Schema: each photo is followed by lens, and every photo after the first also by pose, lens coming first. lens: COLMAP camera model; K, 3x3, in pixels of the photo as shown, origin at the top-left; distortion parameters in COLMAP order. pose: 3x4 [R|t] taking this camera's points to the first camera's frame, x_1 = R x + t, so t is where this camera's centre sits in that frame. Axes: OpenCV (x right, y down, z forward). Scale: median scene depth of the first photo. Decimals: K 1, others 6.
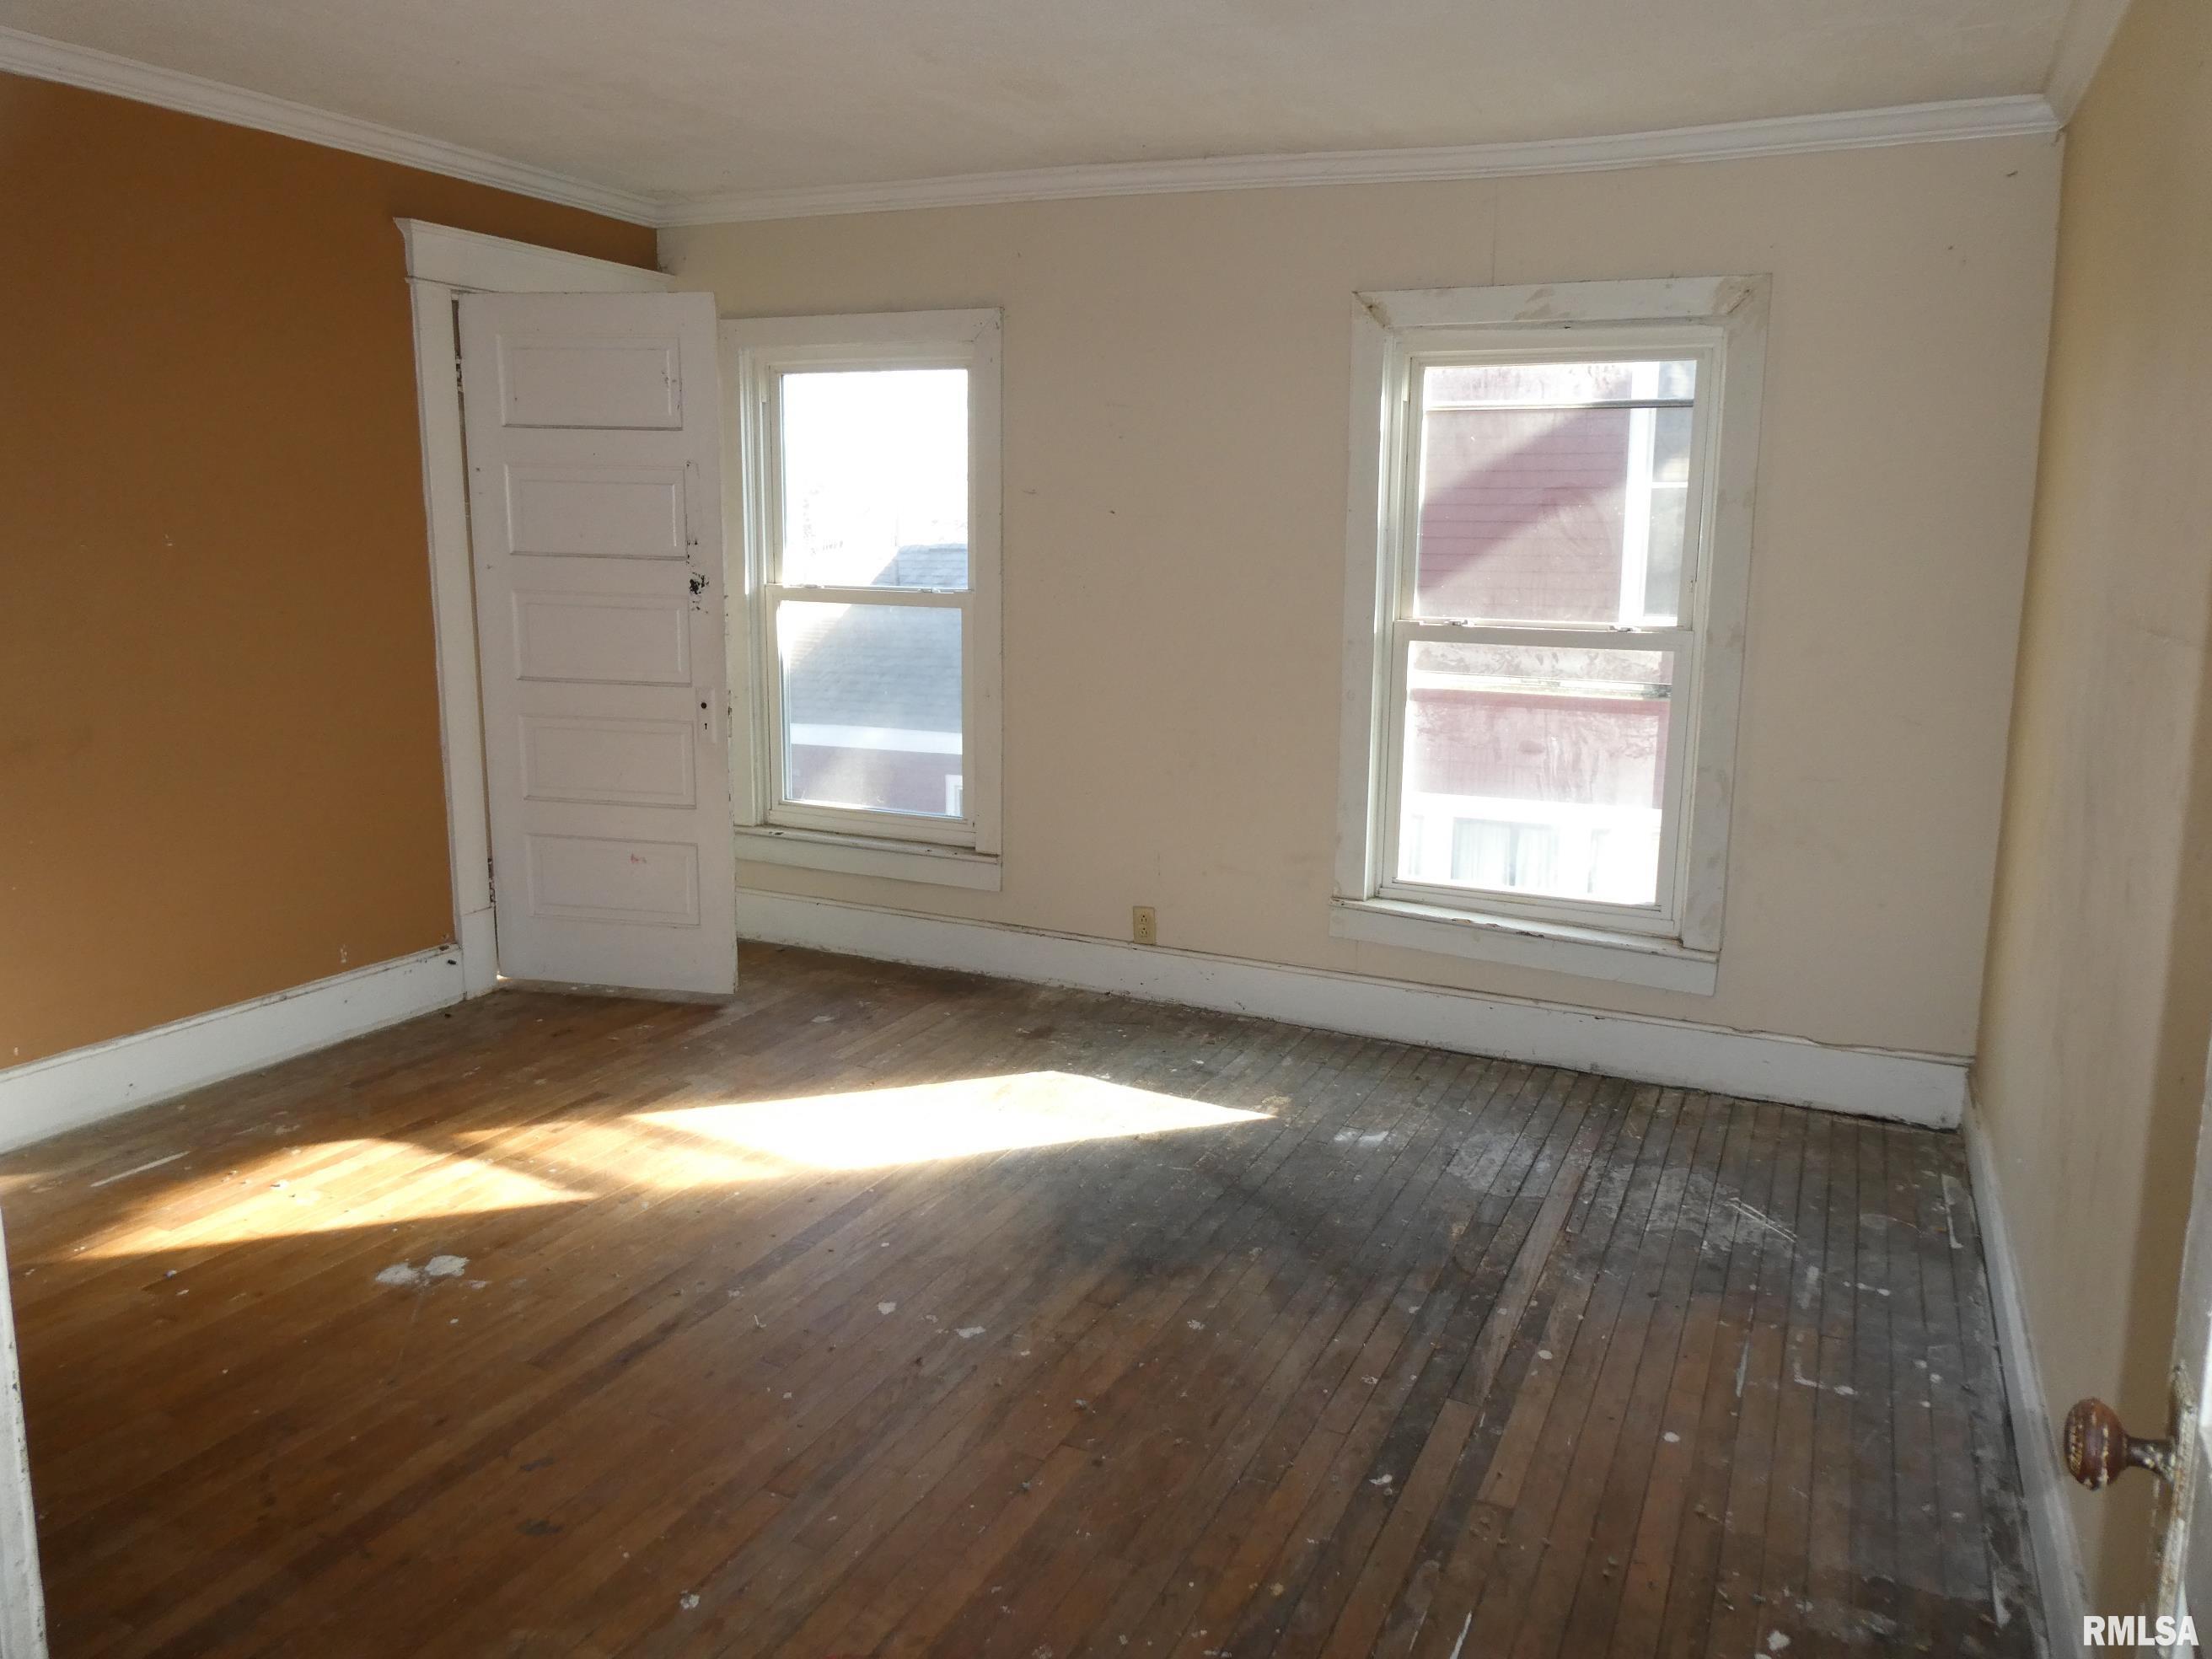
lens RADIAL K [[1575.1, 0, 1159.6], [0, 1575.1, 810.8], [0, 0, 1]] dist [0.029025, -0.007185]
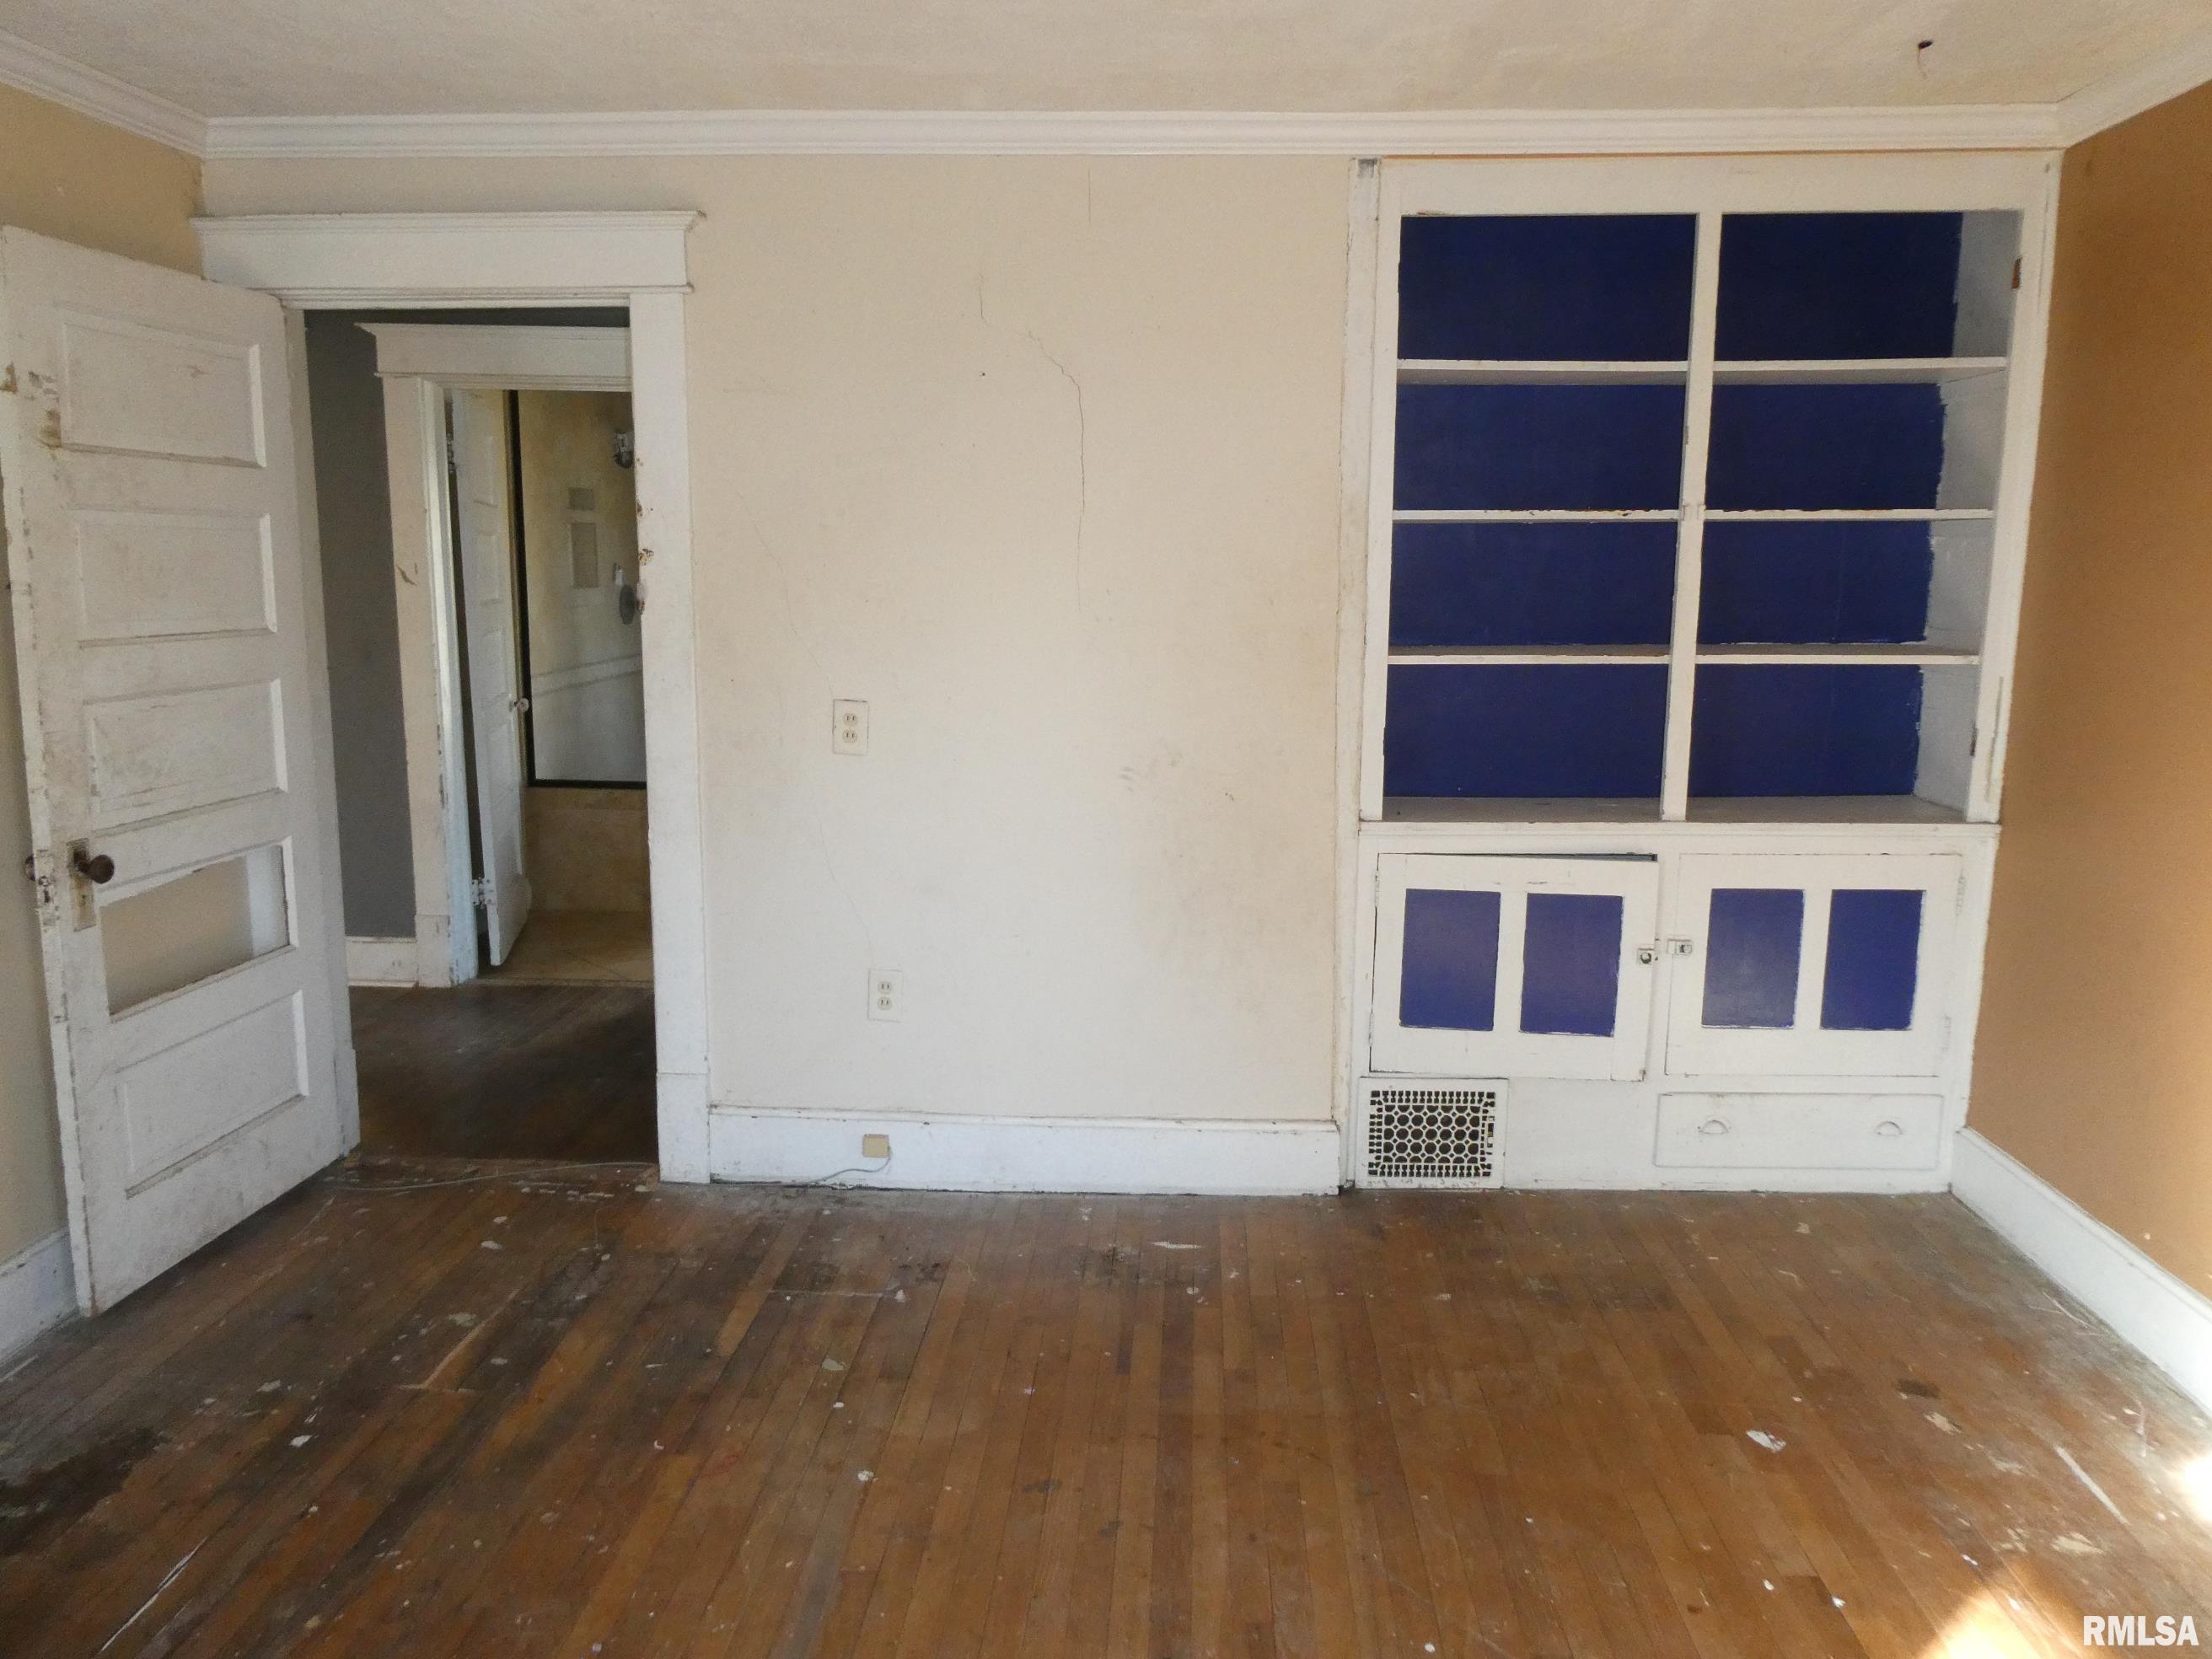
lens RADIAL K [[1575.1, 0, 1159.6], [0, 1575.1, 810.8], [0, 0, 1]] dist [0.029025, -0.007185]
pose [[-0.927763, 0.028809, -0.372057, -0.046600], [-0.089494, 0.950743, 0.296780, -0.258593], [0.362281, 0.308638, -0.879486, 1.400036]]
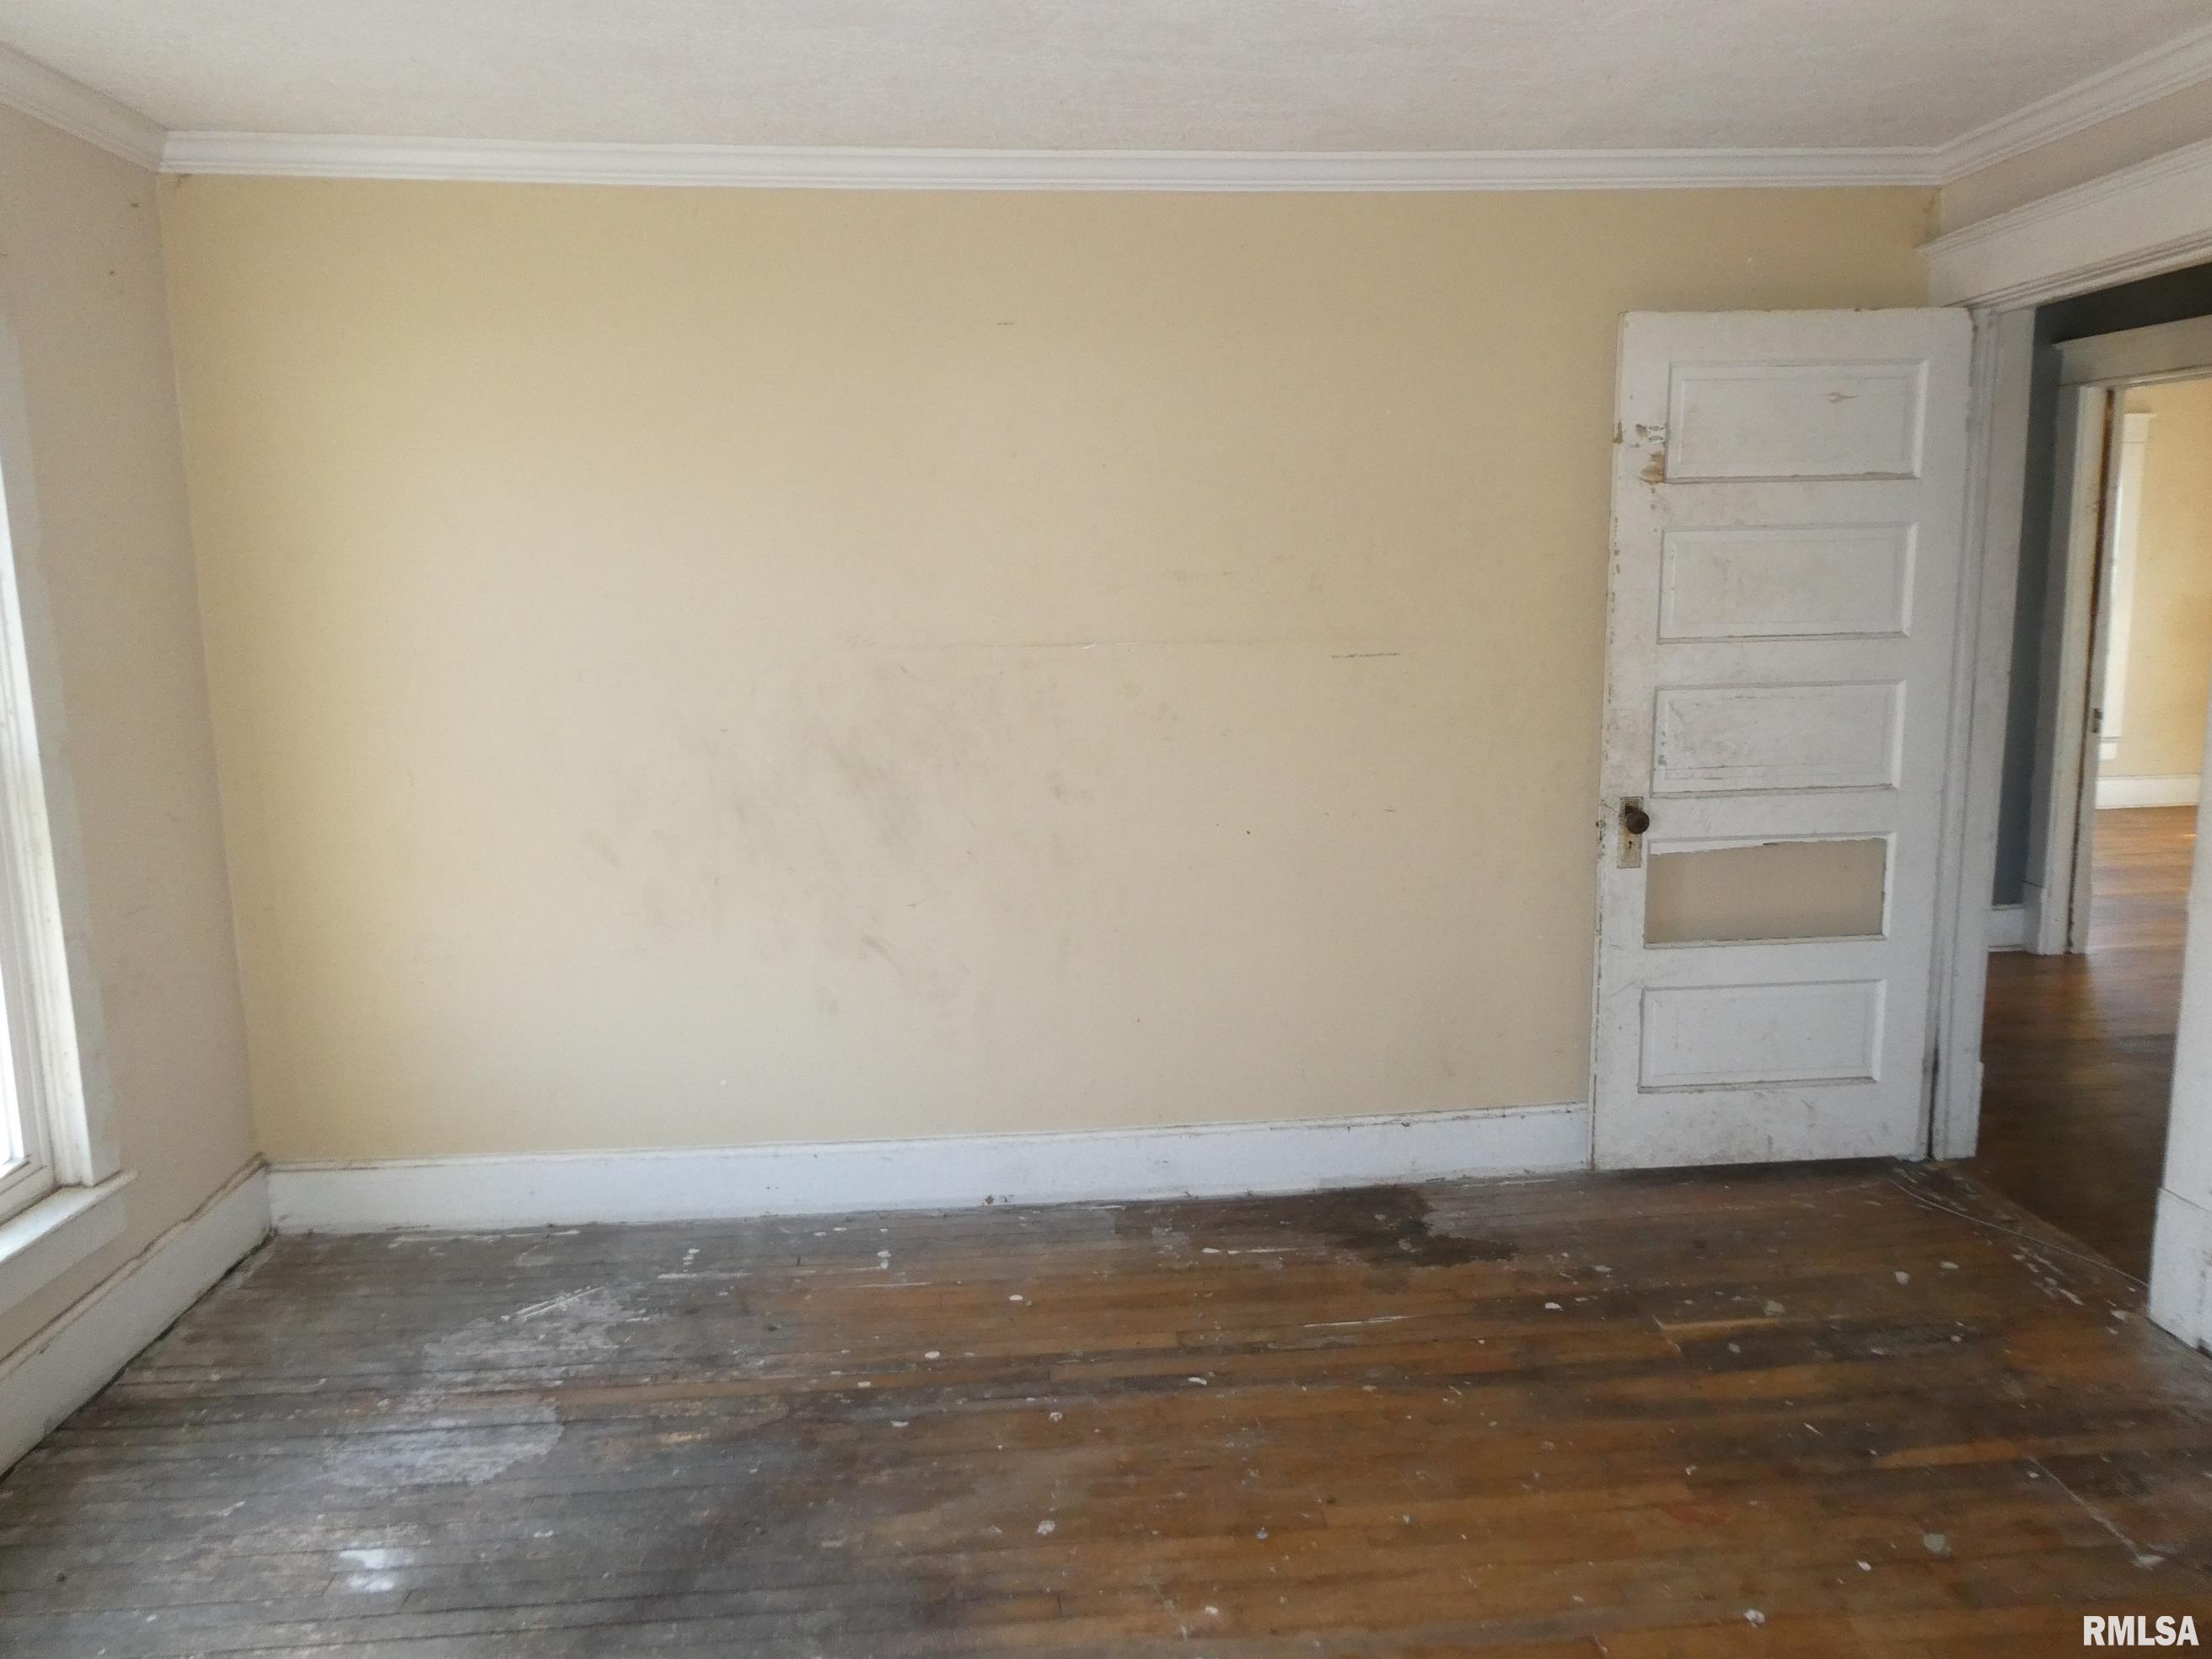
lens RADIAL K [[1585.2, 0, 1118.9], [0, 1585.2, 829.0], [0, 0, 1]] dist [-0.003477, 0.041566]
pose [[-0.493440, -0.145968, 0.857444, -0.645298], [0.151330, 0.956374, 0.249896, -0.232410], [-0.856514, 0.253066, -0.449824, 1.198002]]
